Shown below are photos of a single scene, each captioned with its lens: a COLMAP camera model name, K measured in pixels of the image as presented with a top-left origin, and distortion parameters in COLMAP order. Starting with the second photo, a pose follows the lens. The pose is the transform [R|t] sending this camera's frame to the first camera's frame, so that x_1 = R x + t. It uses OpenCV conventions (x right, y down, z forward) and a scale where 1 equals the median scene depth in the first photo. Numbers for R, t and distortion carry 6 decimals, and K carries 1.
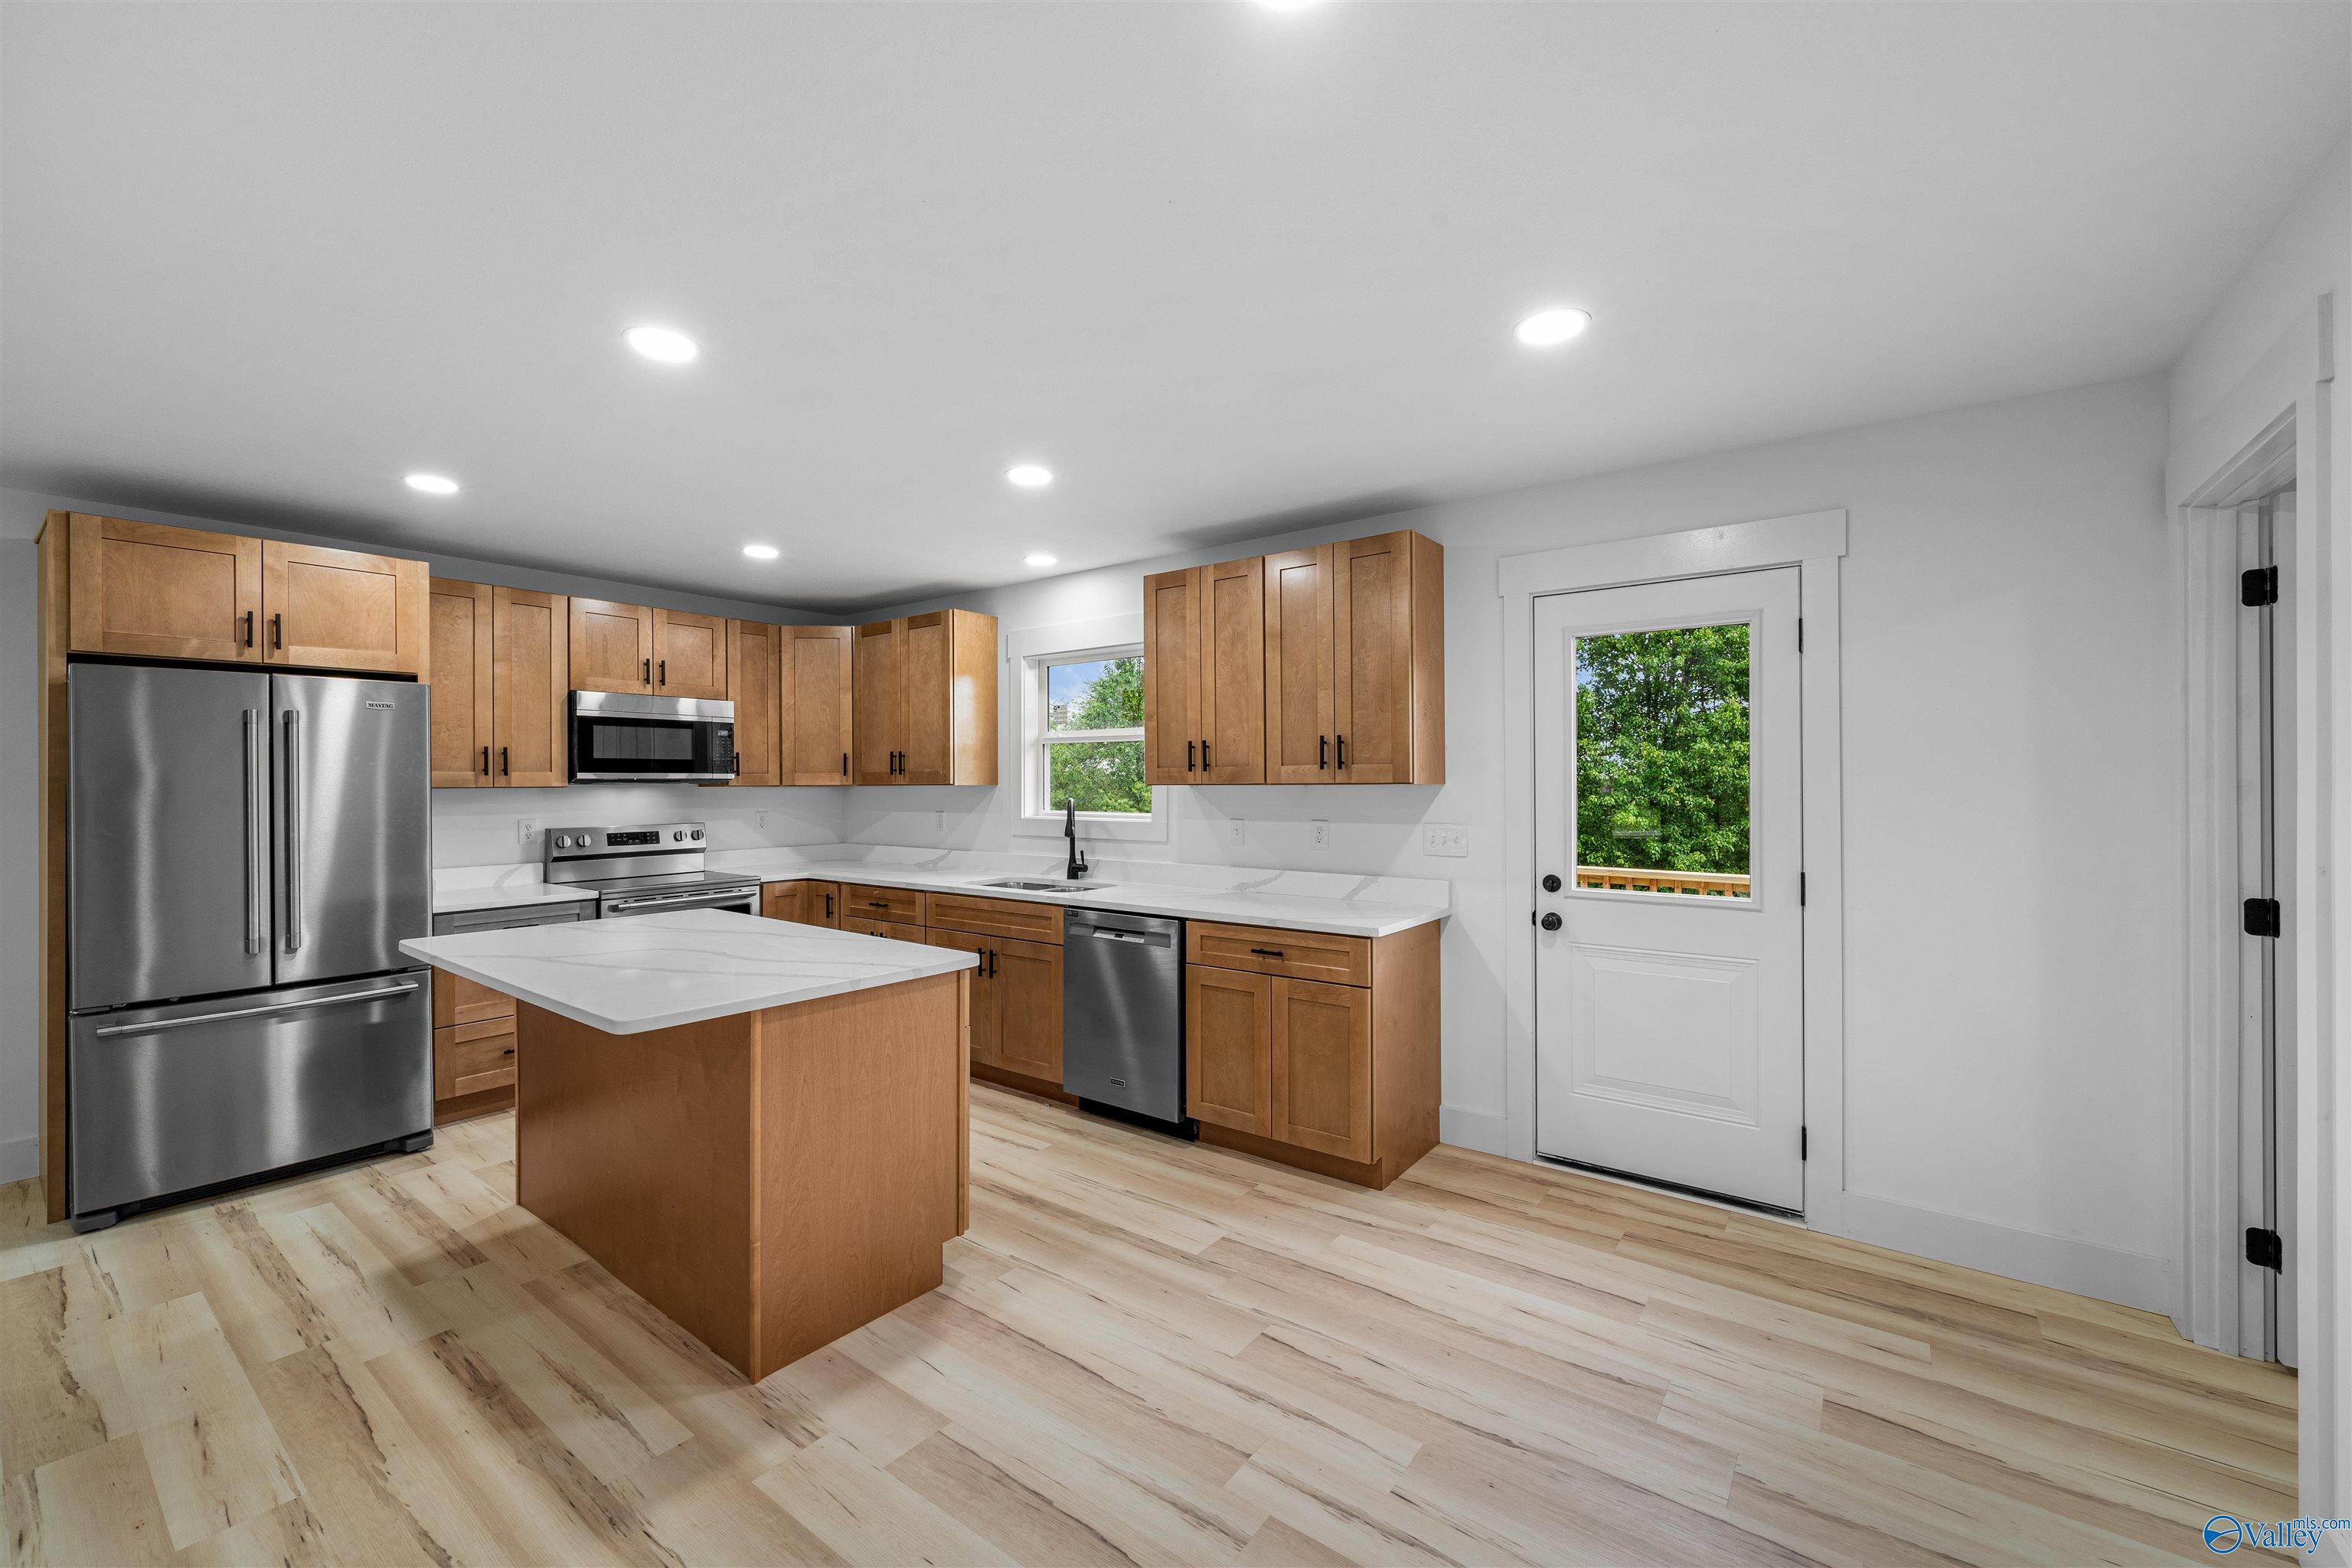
lens RADIAL K [[940.7, 0, 1170.4], [0, 940.7, 778.4], [0, 0, 1]] dist [-0.000246, 0.000258]
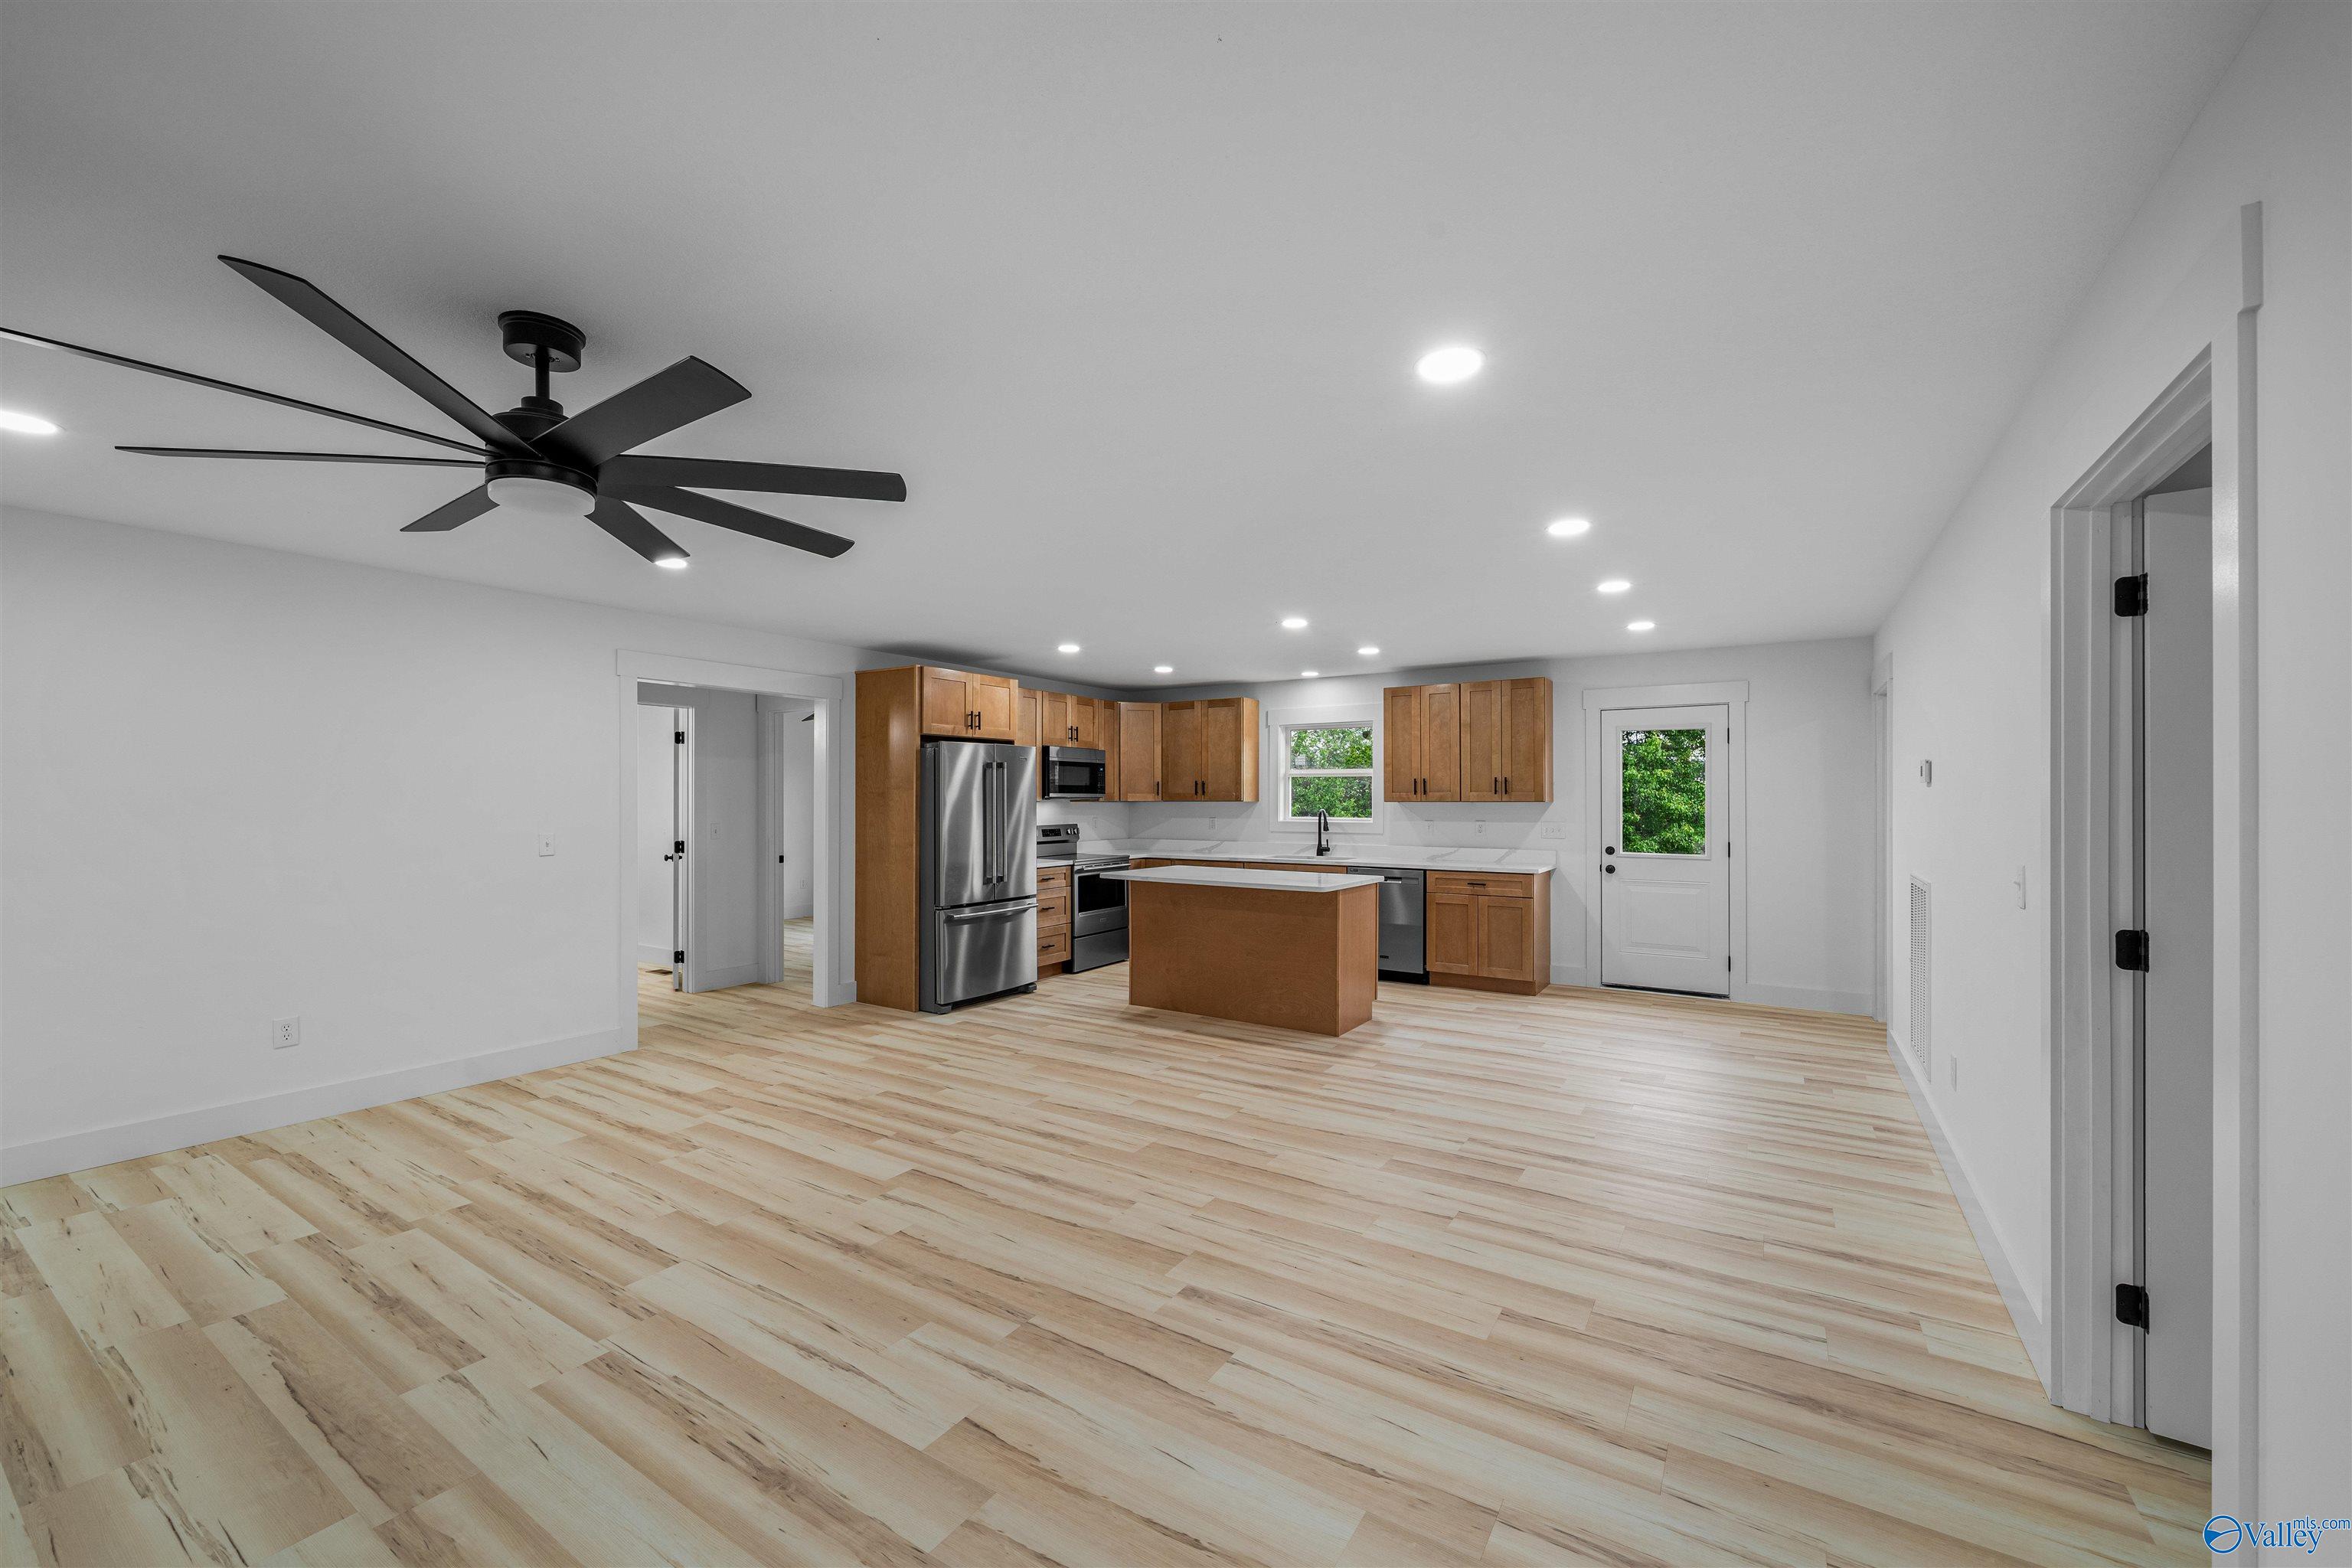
lens RADIAL K [[931.4, 0, 1165.3], [0, 931.4, 791.6], [0, 0, 1]] dist [0.000226, -0.000064]
pose [[0.997463, 0.004770, 0.071025, -0.548304], [-0.004448, 0.999979, -0.004692, -0.002405], [-0.071046, 0.004364, 0.997463, -0.742617]]
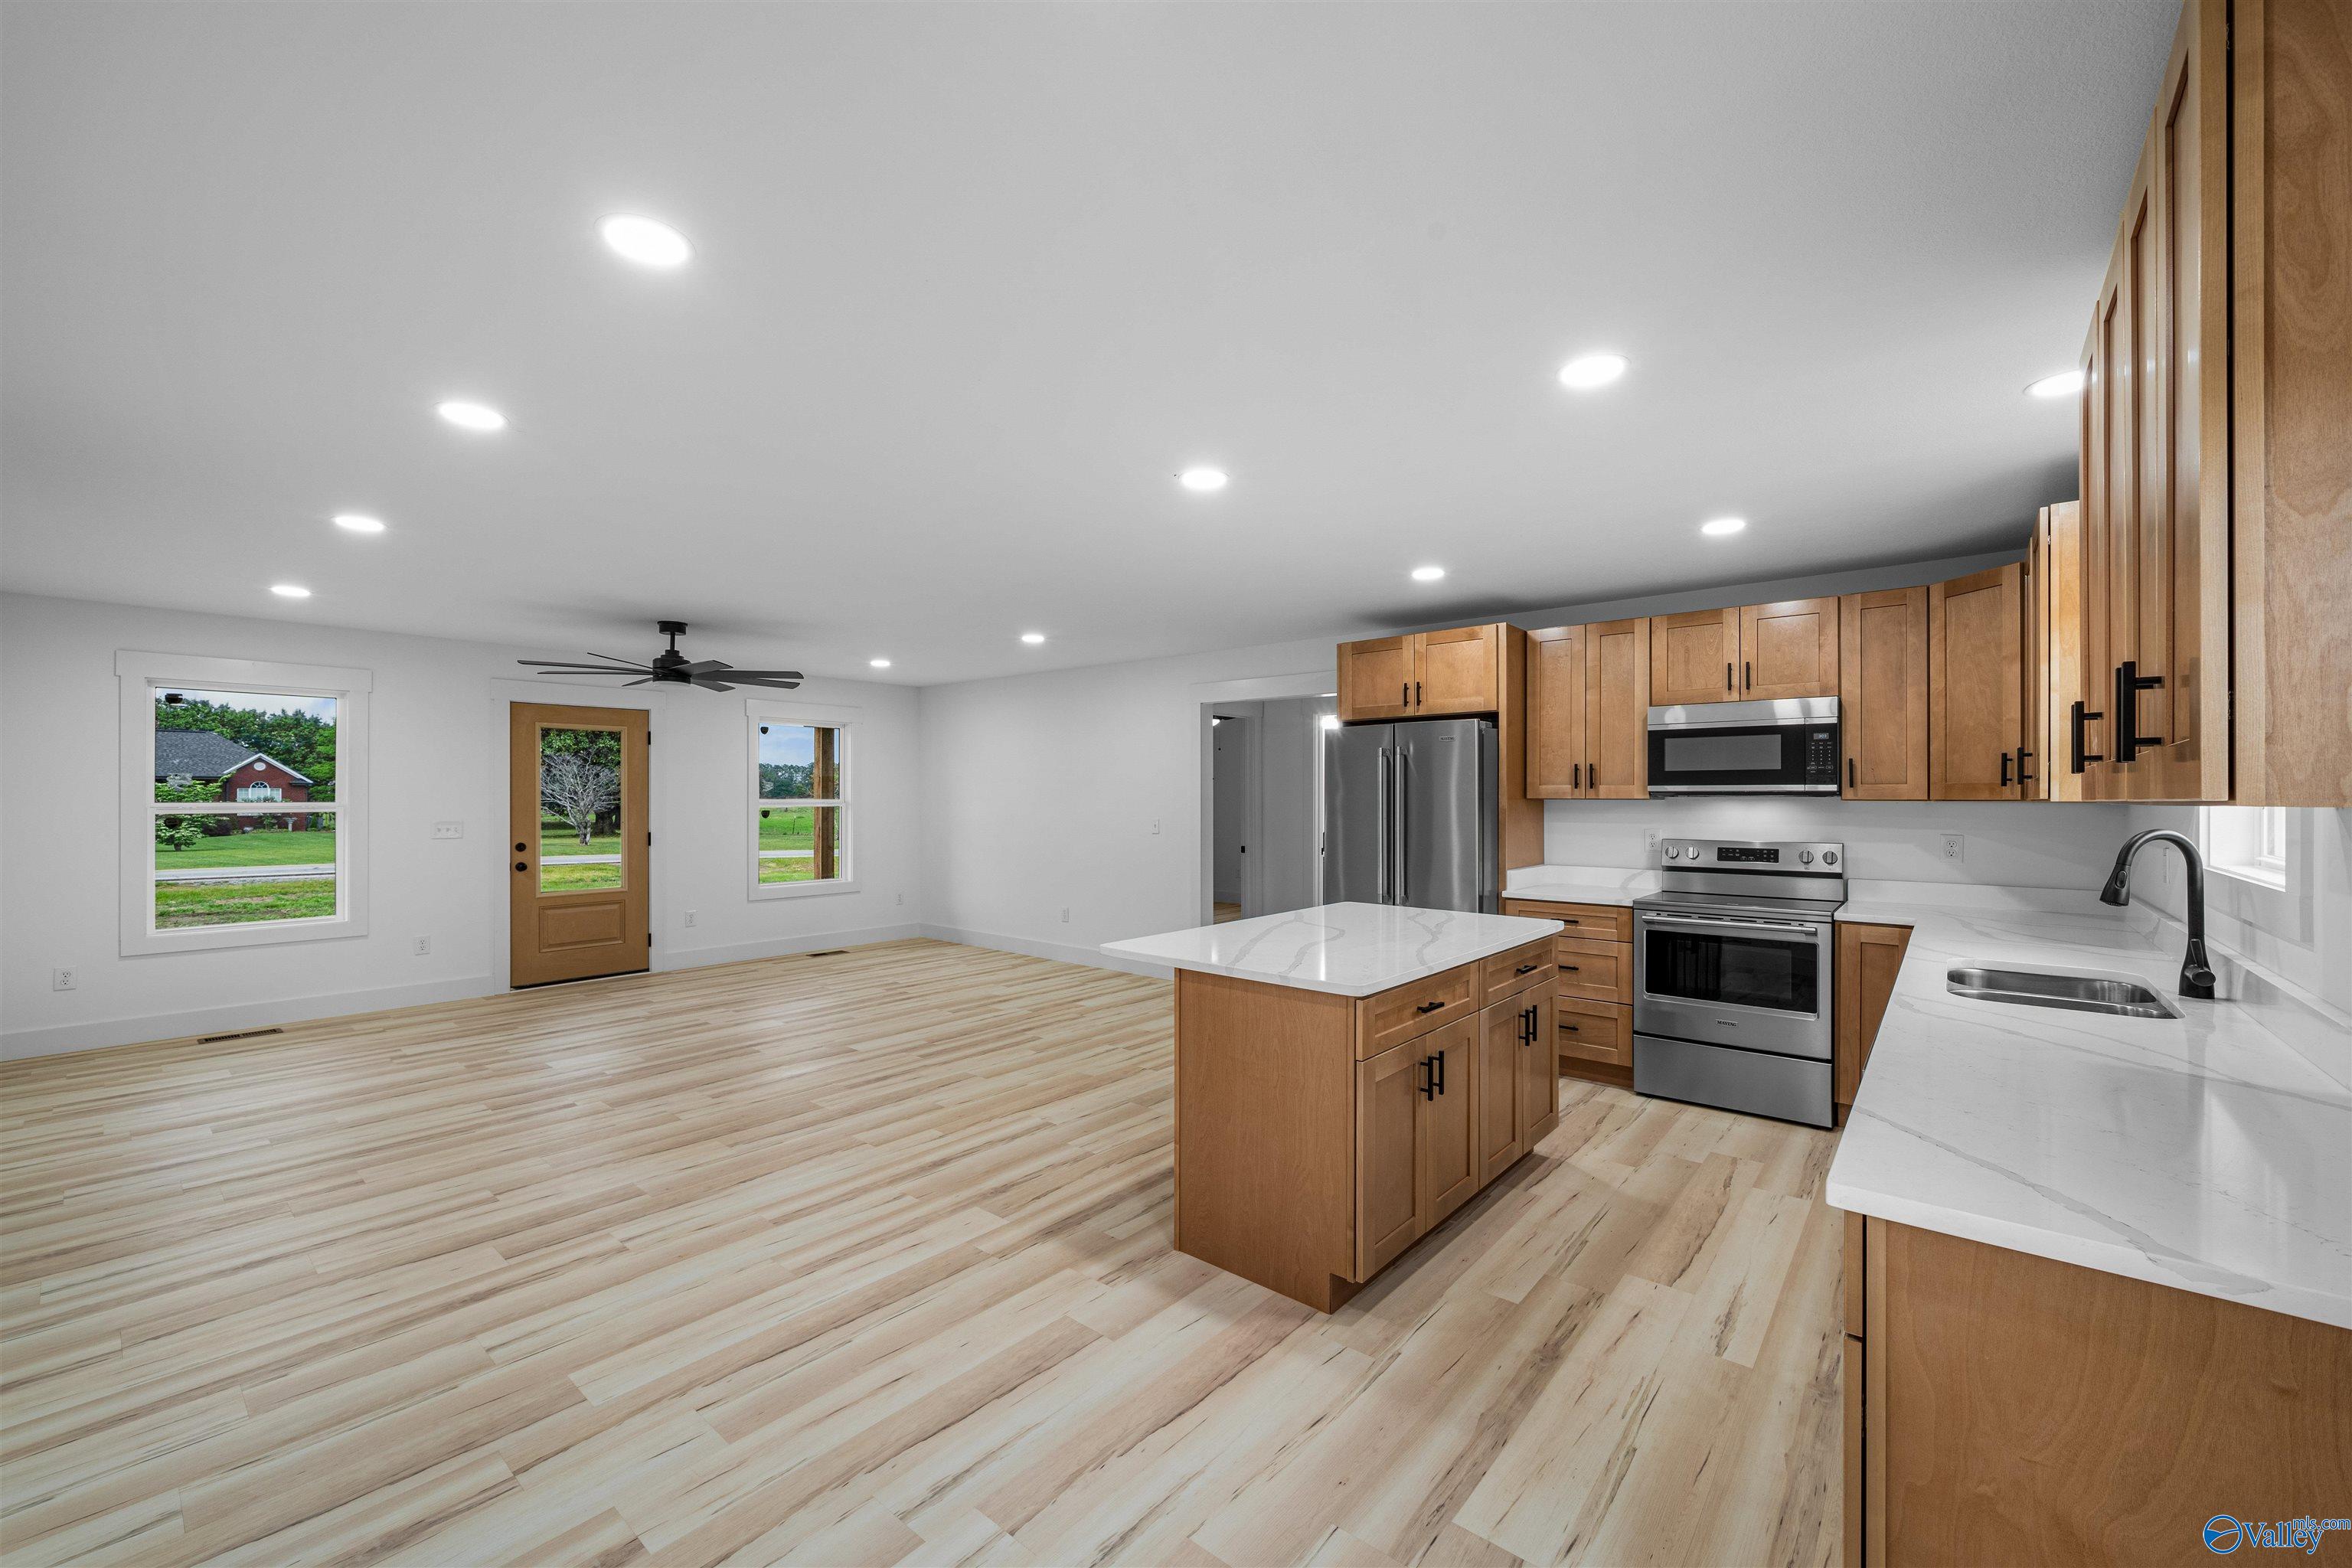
lens RADIAL K [[929.1, 0, 1168.5], [0, 929.1, 790.1], [0, 0, 1]] dist [-0.000906, 0.000056]
pose [[-0.056982, -0.002468, -0.998372, 0.434807], [0.003615, 0.999990, -0.002679, -0.000100], [0.998369, -0.003761, -0.056973, 0.535783]]
